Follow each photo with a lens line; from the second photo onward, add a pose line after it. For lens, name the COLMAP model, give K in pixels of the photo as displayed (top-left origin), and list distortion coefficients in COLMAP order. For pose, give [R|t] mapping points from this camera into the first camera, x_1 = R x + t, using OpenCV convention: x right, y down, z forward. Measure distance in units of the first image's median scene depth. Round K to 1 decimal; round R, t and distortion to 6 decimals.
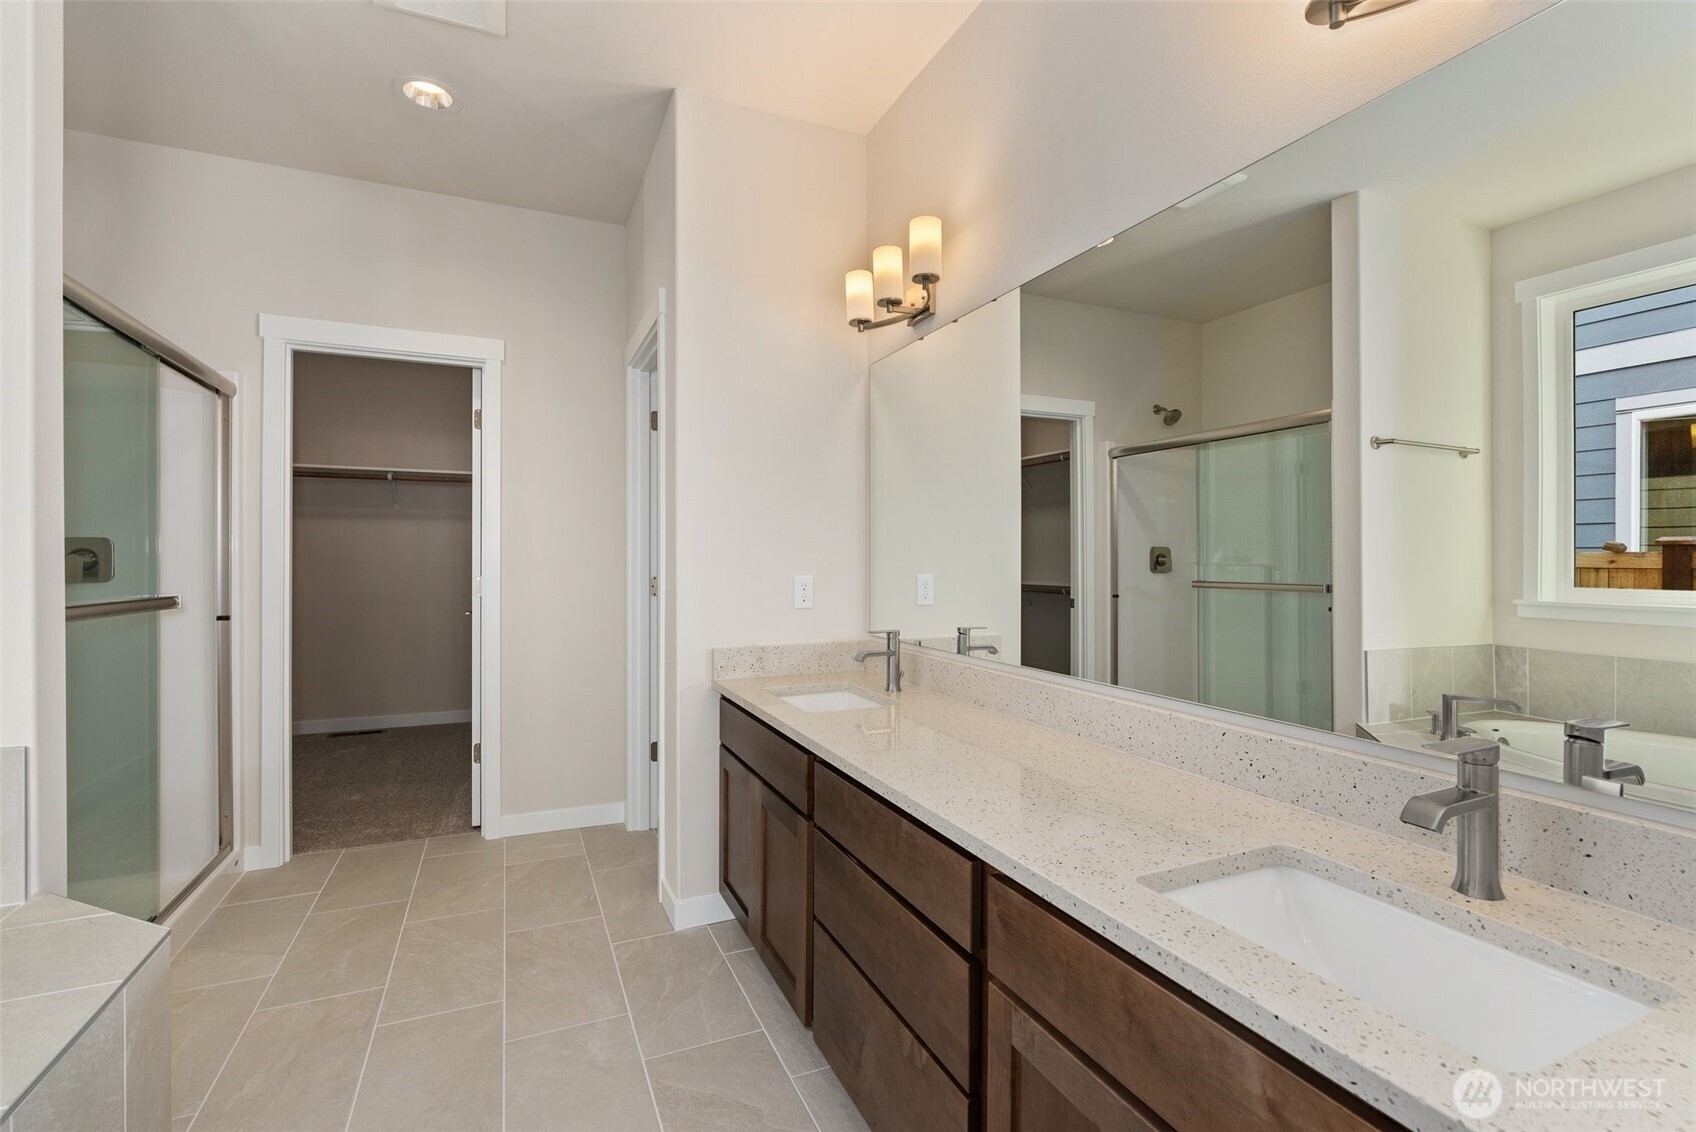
lens RADIAL K [[769.0, 0, 849.6], [0, 769.0, 557.3], [0, 0, 1]] dist [0.012417, 0.000465]
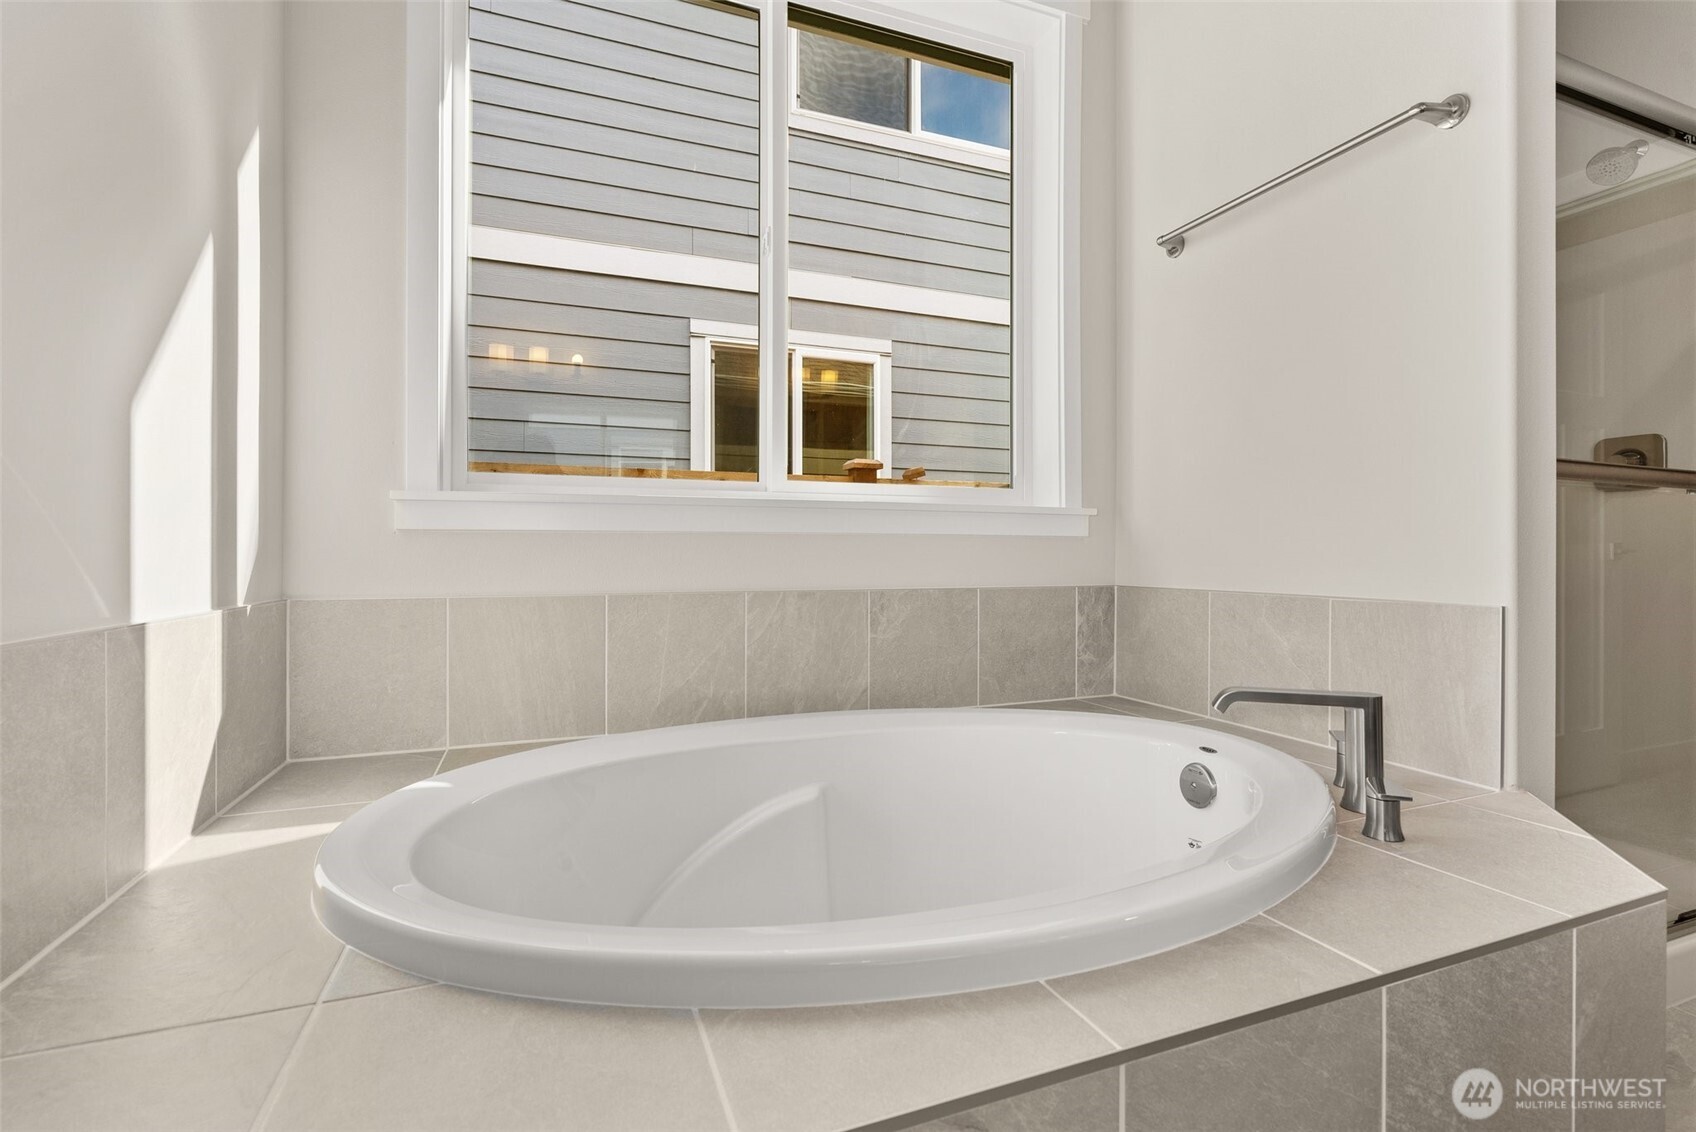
lens RADIAL K [[769.0, 0, 849.2], [0, 769.0, 551.5], [0, 0, 1]] dist [0.012417, 0.000465]
pose [[-0.044919, -0.018580, -0.998818, -0.184888], [0.005143, 0.999809, -0.018829, 0.195420], [0.998977, -0.005983, -0.044815, 0.338549]]
